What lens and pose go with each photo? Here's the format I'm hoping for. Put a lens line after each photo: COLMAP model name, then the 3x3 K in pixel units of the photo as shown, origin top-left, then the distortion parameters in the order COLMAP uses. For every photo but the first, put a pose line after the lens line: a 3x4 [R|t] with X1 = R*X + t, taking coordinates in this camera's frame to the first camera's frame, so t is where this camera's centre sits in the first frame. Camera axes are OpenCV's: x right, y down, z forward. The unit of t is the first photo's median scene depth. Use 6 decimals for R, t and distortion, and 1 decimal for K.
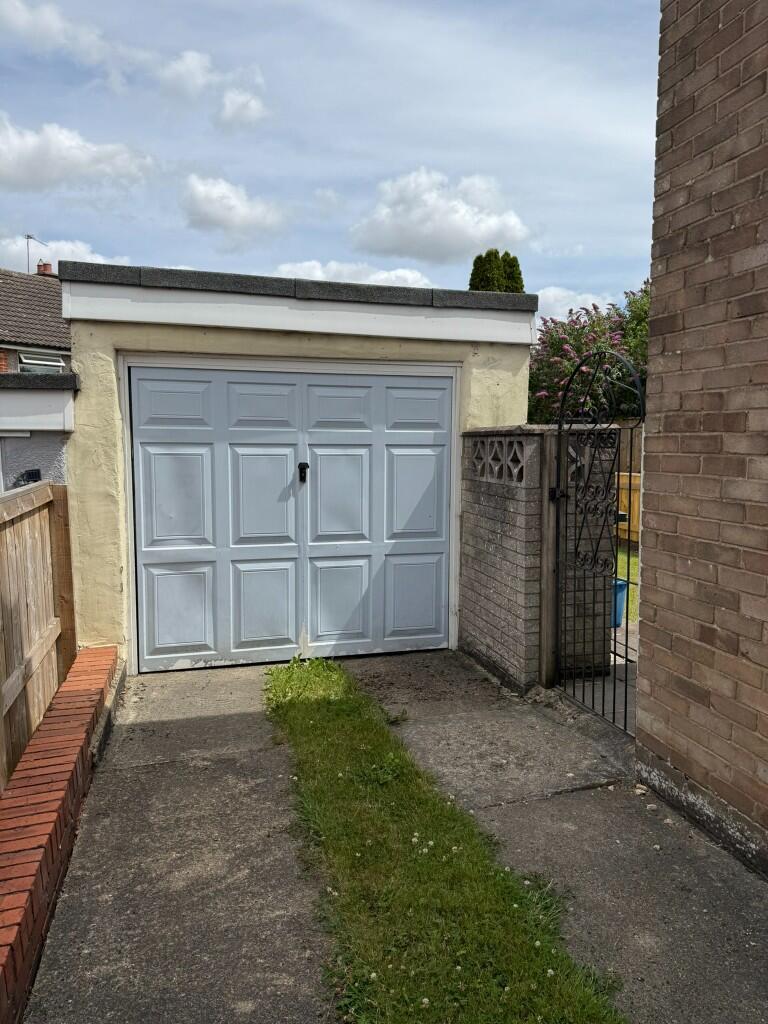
lens RADIAL K [[716.4, 0, 384.0], [0, 716.4, 512.0], [0, 0, 1]] dist [0.000917, 0.000034]
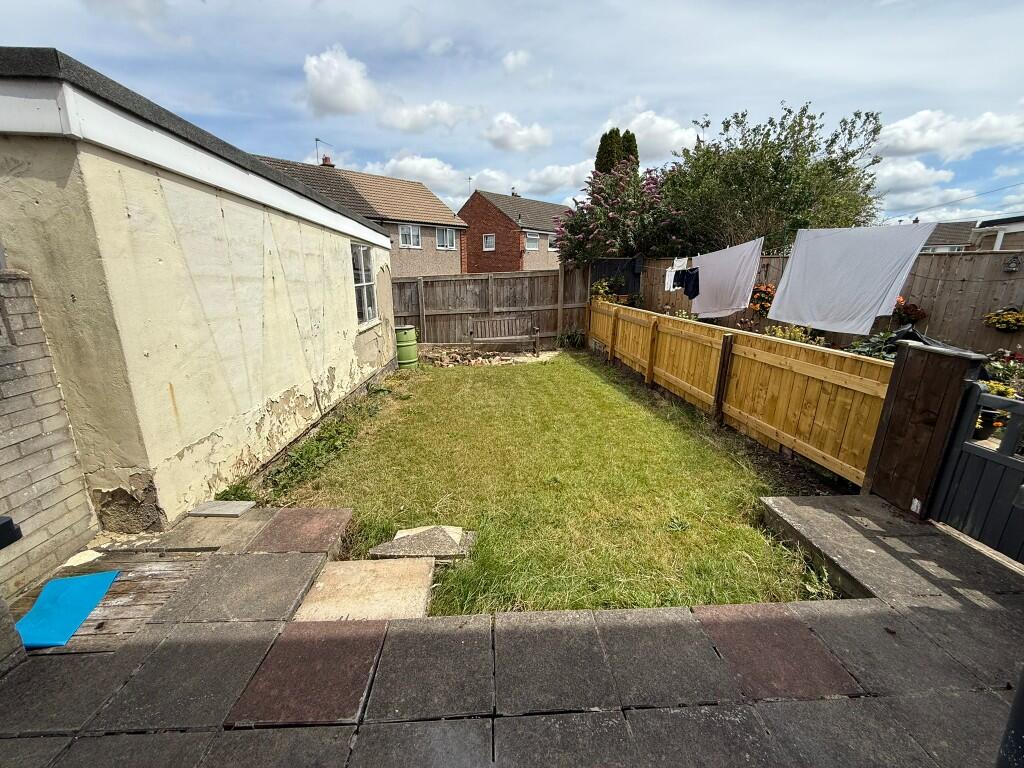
lens RADIAL K [[410.0, 0, 512.0], [0, 410.0, 384.0], [0, 0, 1]] dist [0.001835, 0.000190]
pose [[0.974763, 0.056287, -0.216030, 0.692657], [-0.021634, 0.986955, 0.159536, -0.079150], [0.222191, -0.150837, 0.963265, 0.694307]]
